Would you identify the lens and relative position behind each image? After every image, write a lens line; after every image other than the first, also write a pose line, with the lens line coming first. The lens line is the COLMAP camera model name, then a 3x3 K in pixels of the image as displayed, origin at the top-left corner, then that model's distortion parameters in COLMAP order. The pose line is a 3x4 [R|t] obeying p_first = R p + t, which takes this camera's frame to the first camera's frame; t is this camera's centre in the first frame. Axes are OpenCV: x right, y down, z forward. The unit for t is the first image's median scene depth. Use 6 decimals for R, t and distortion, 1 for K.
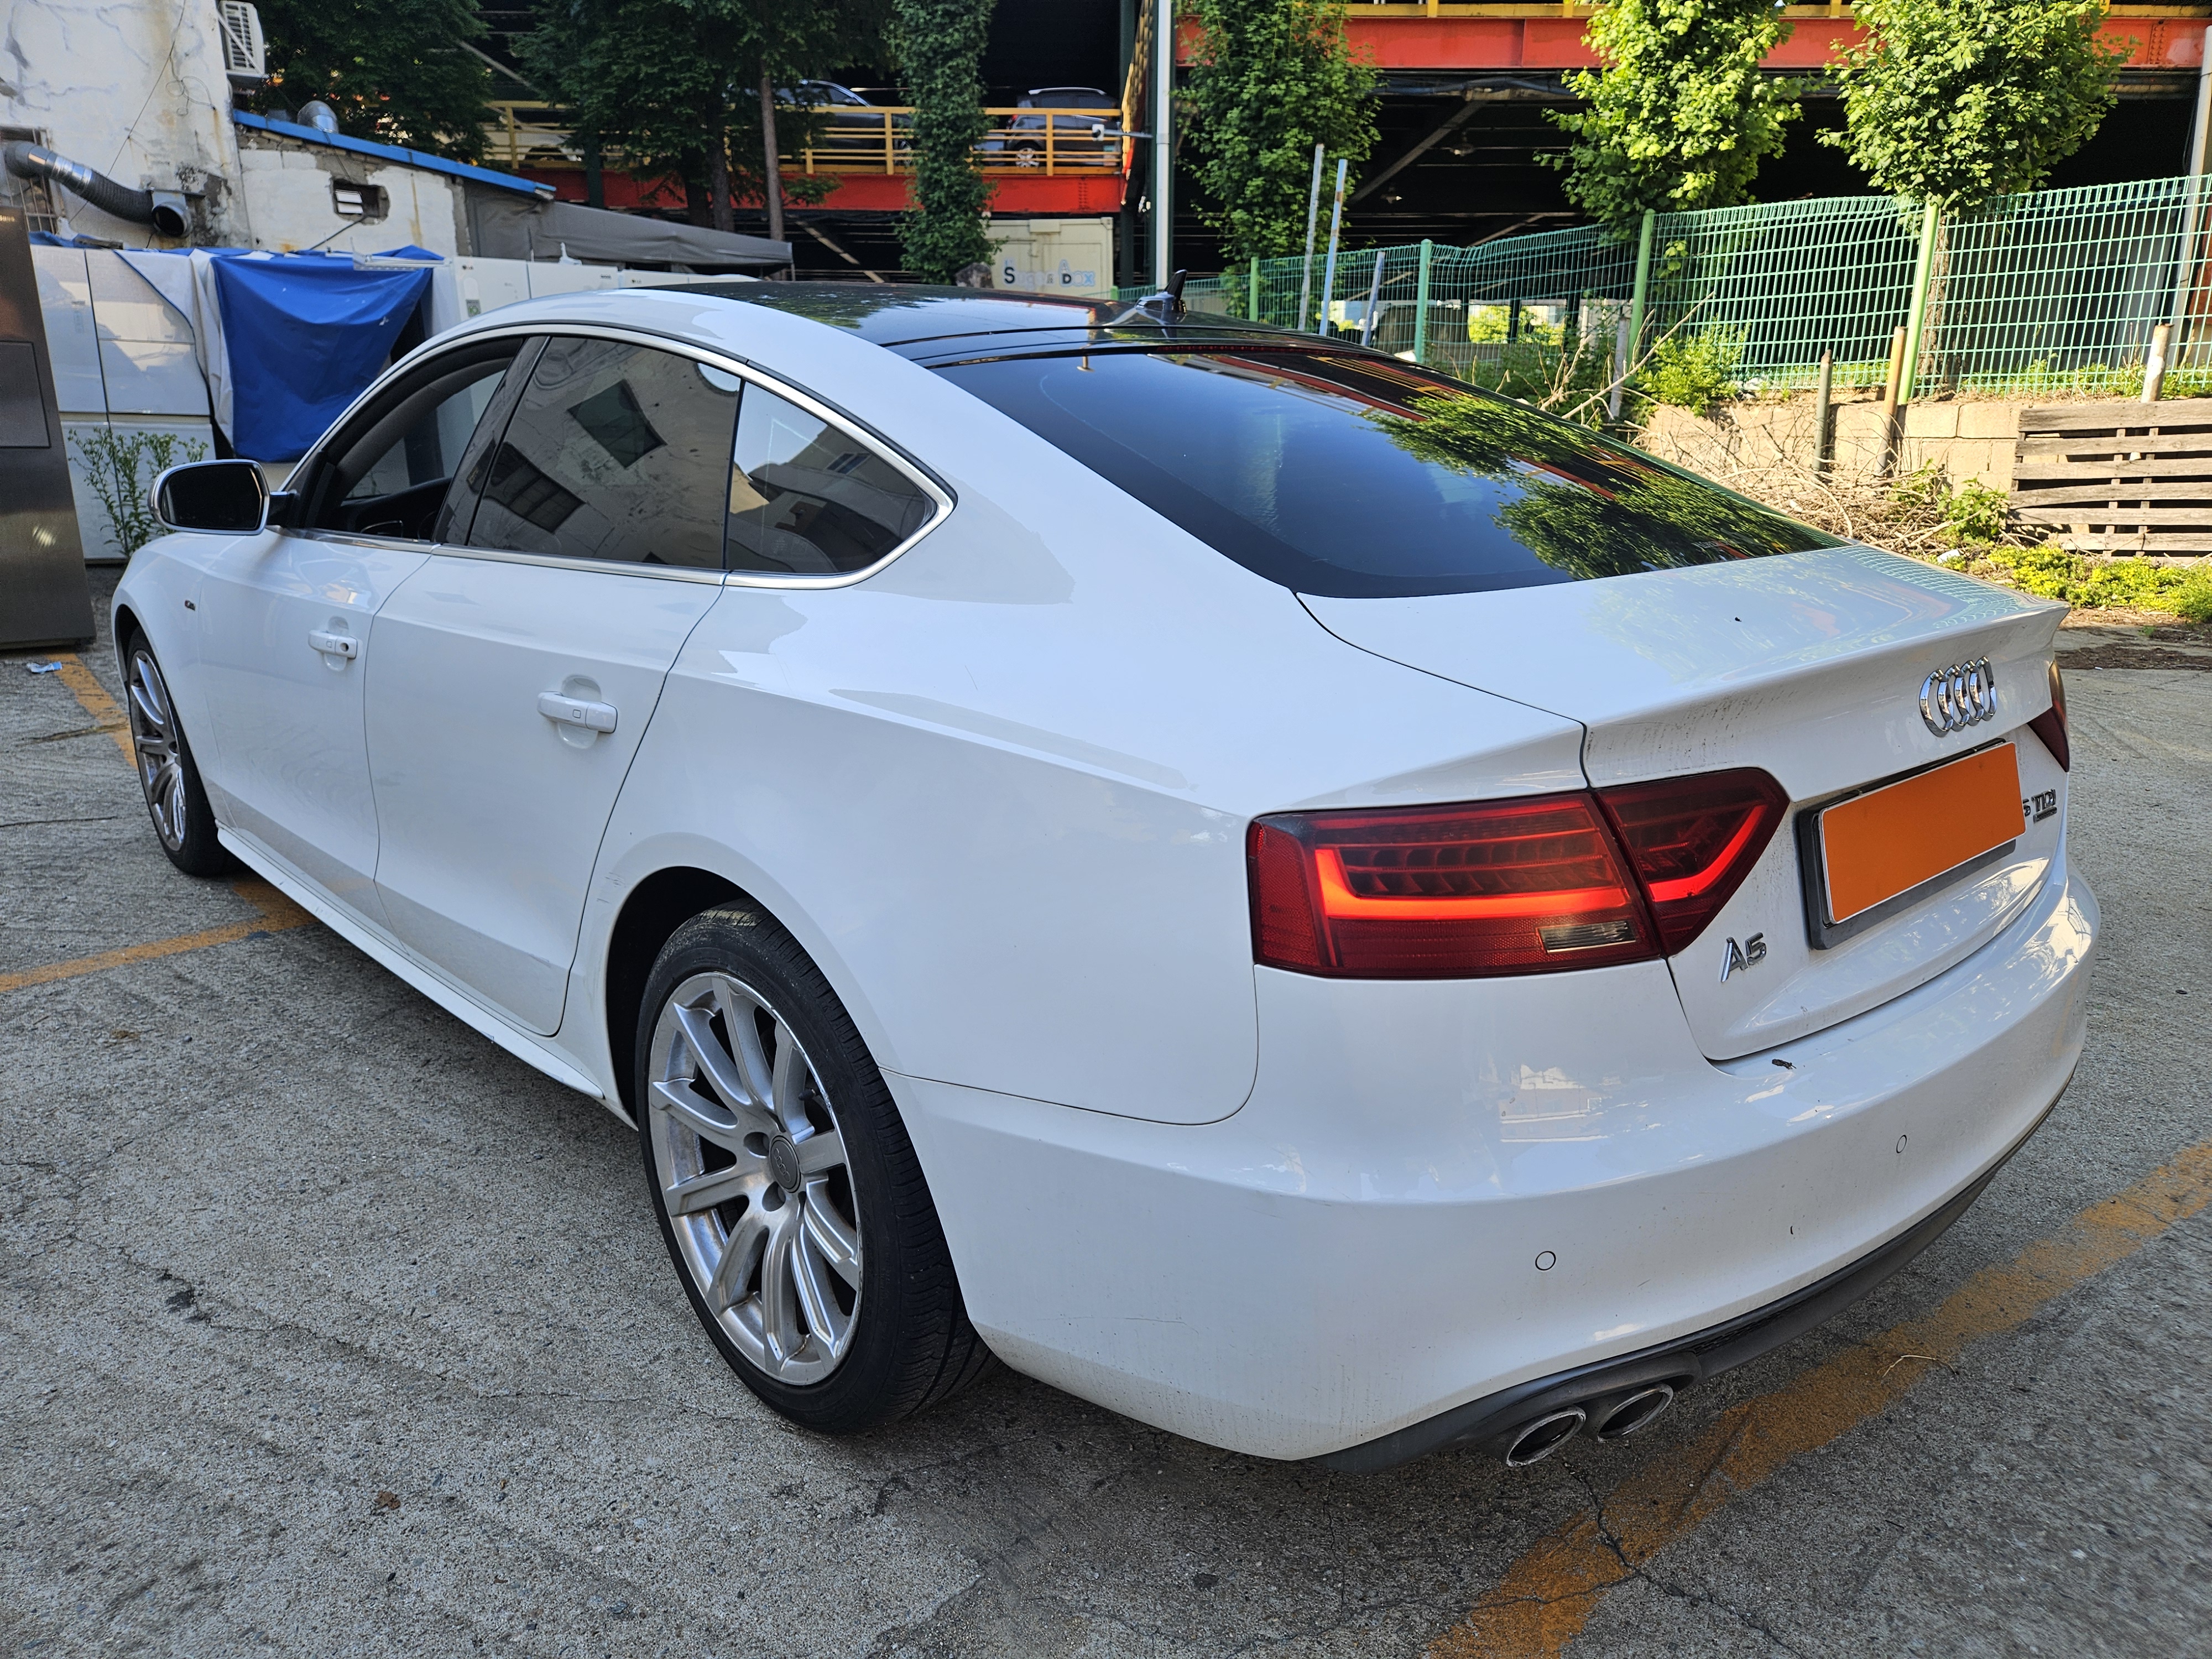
lens RADIAL K [[1495.6, 0, 1122.8], [0, 1495.6, 857.2], [0, 0, 1]] dist [0.060334, -0.048534]
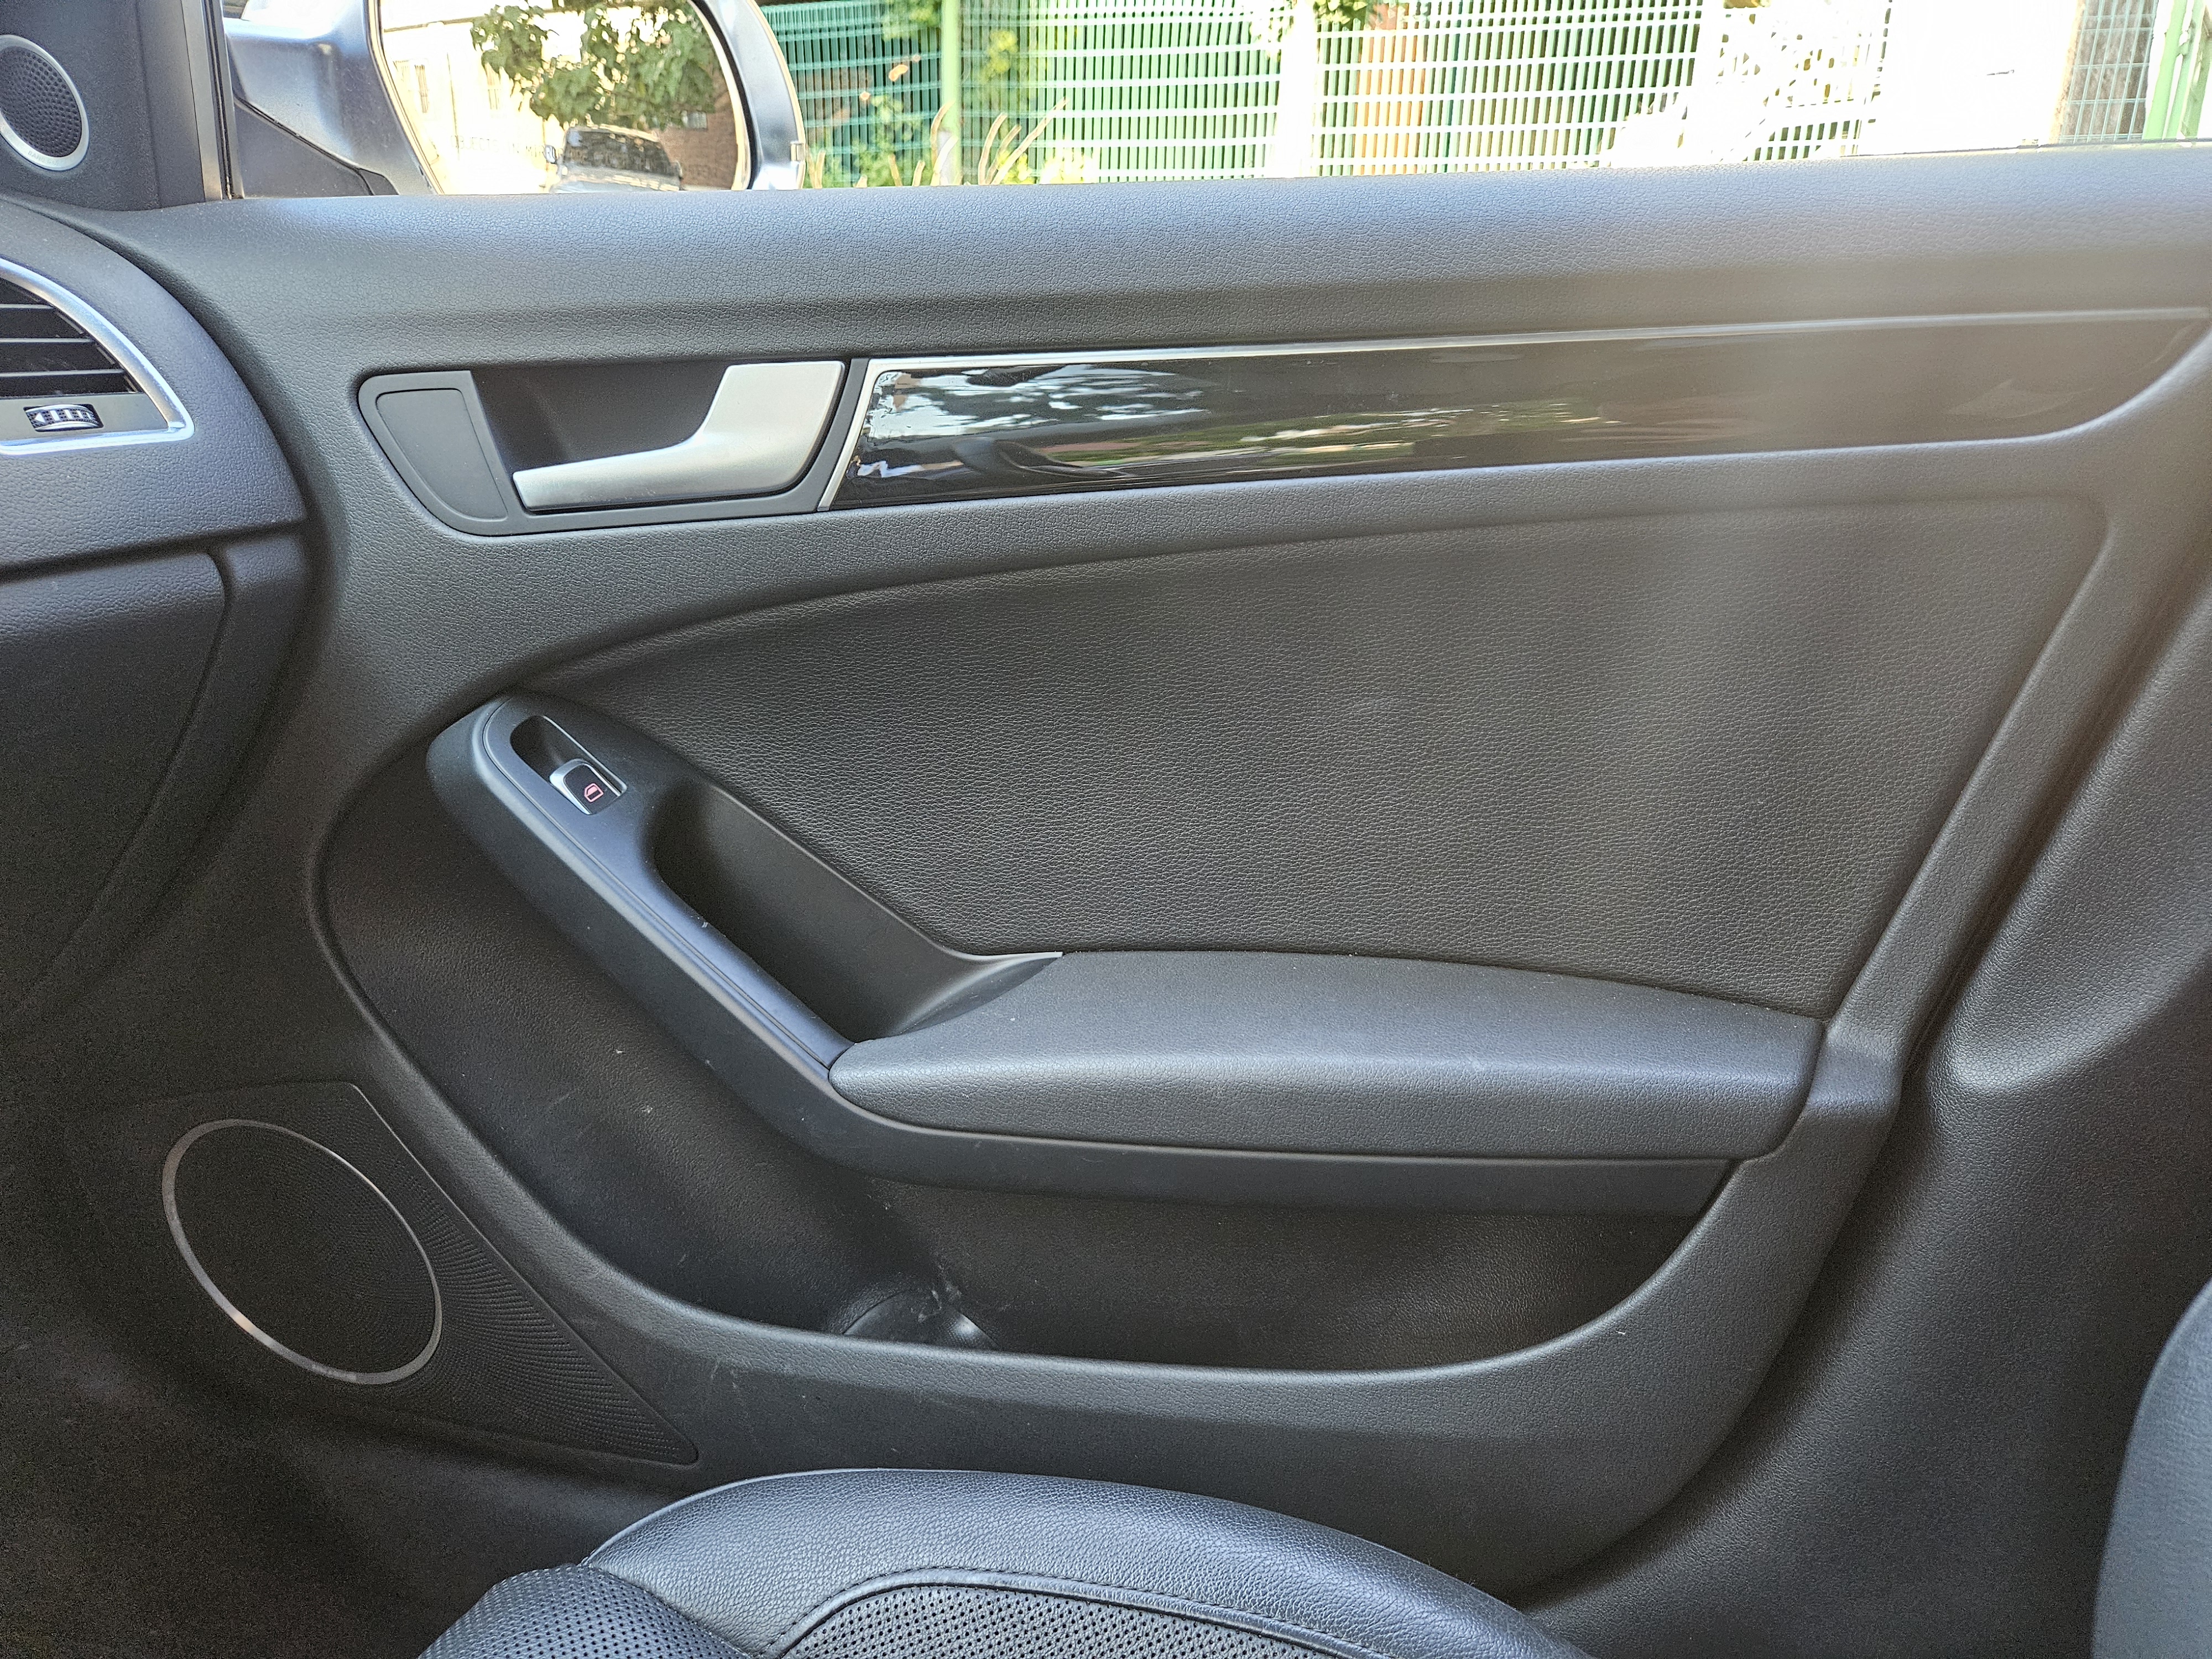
lens RADIAL K [[1495.6, 0, 1102.9], [0, 1495.6, 829.1], [0, 0, 1]] dist [0.060334, -0.048534]
pose [[0.837460, -0.169348, 0.519599, -0.047122], [0.143381, 0.985556, 0.090119, -0.053481], [-0.527355, -0.000971, 0.849644, 0.250028]]
